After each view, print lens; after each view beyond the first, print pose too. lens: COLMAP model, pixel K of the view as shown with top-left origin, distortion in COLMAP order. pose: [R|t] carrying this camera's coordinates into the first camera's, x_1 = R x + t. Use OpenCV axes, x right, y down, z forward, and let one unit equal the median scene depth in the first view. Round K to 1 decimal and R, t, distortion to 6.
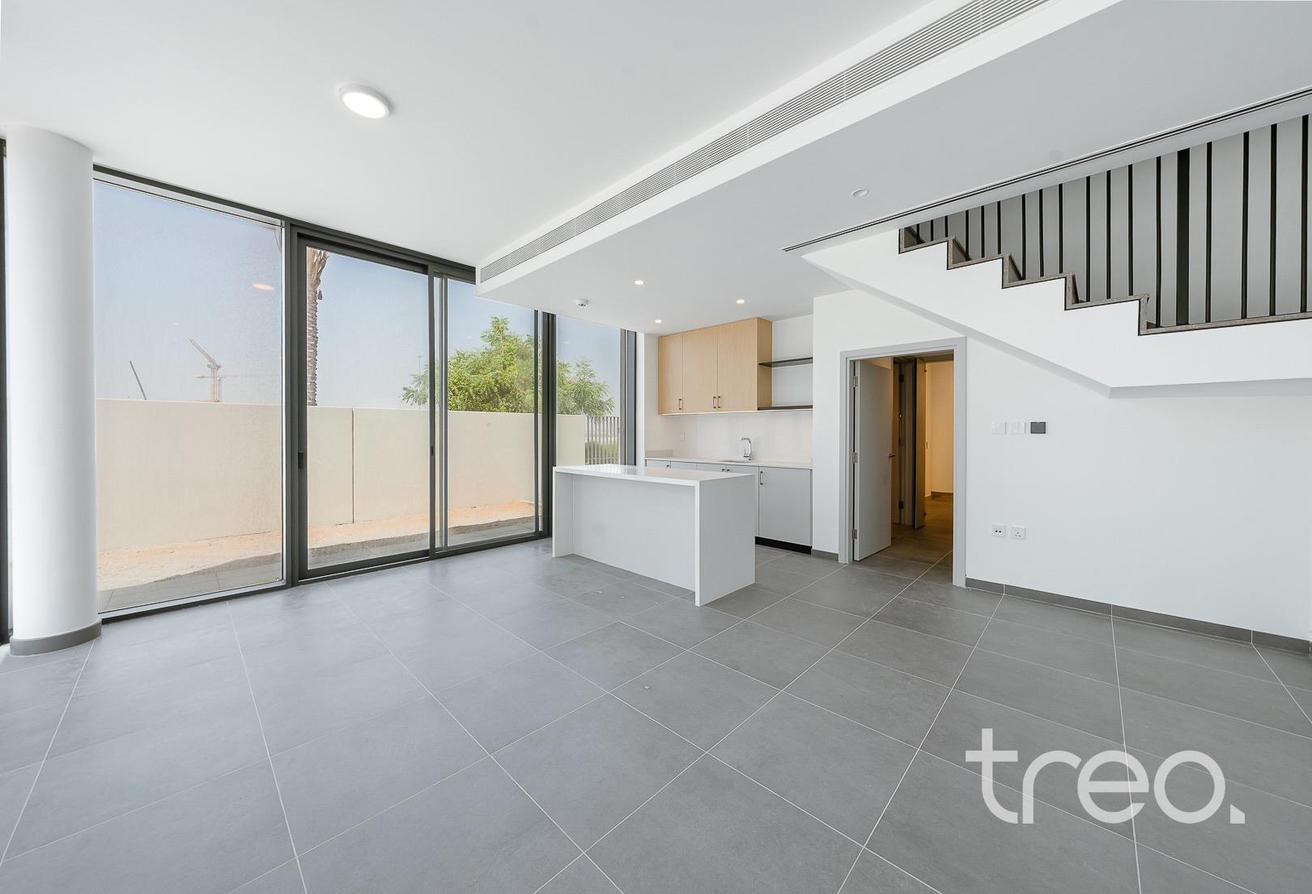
lens RADIAL K [[458.4, 0, 657.6], [0, 458.4, 427.0], [0, 0, 1]] dist [0.000585, 0.000011]
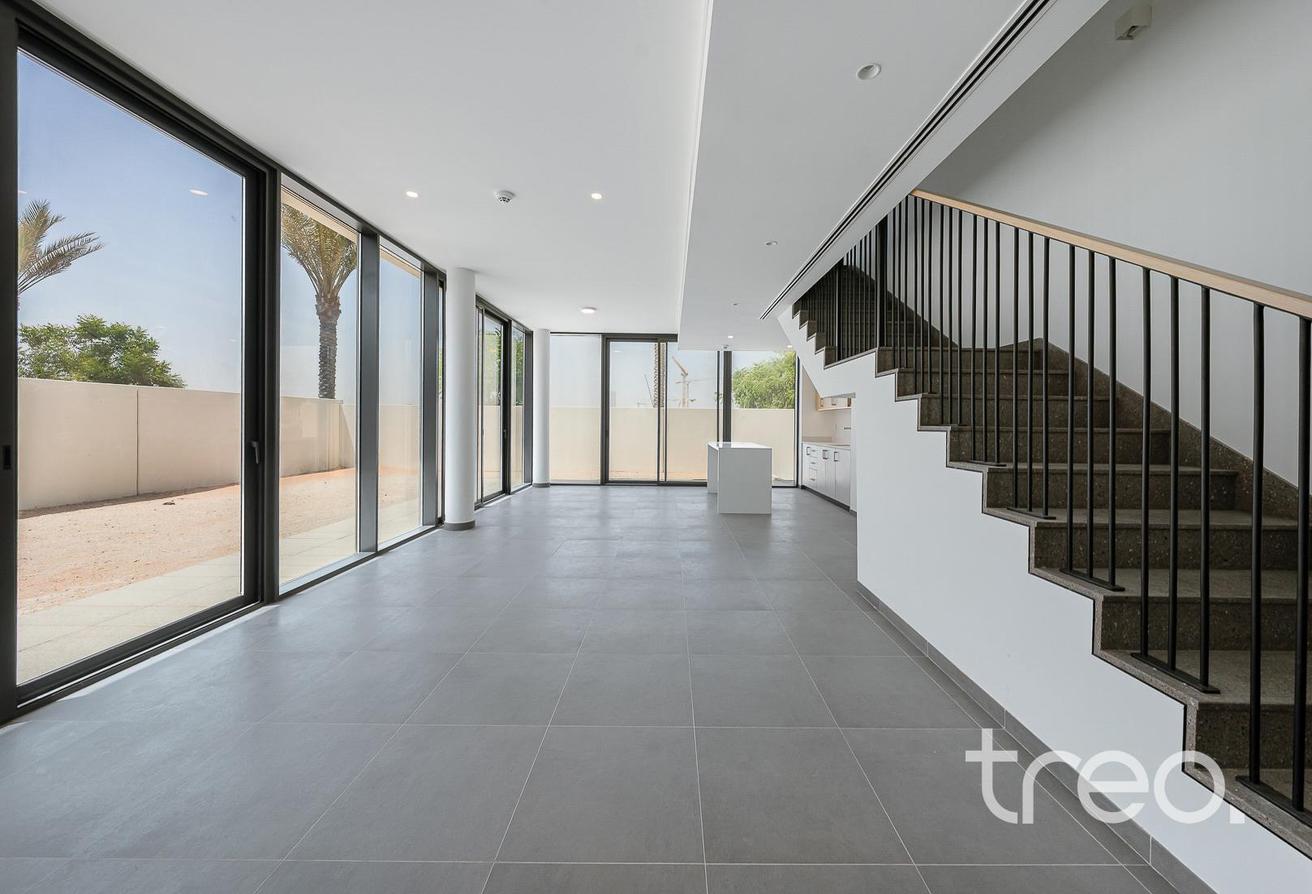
lens RADIAL K [[466.6, 0, 658.3], [0, 466.6, 417.1], [0, 0, 1]] dist [0.001061, 0.000081]
pose [[0.688163, 0.000873, -0.725555, 1.030790], [-0.005007, 0.999981, -0.003546, 0.001645], [0.725538, 0.006073, 0.688155, -0.417041]]
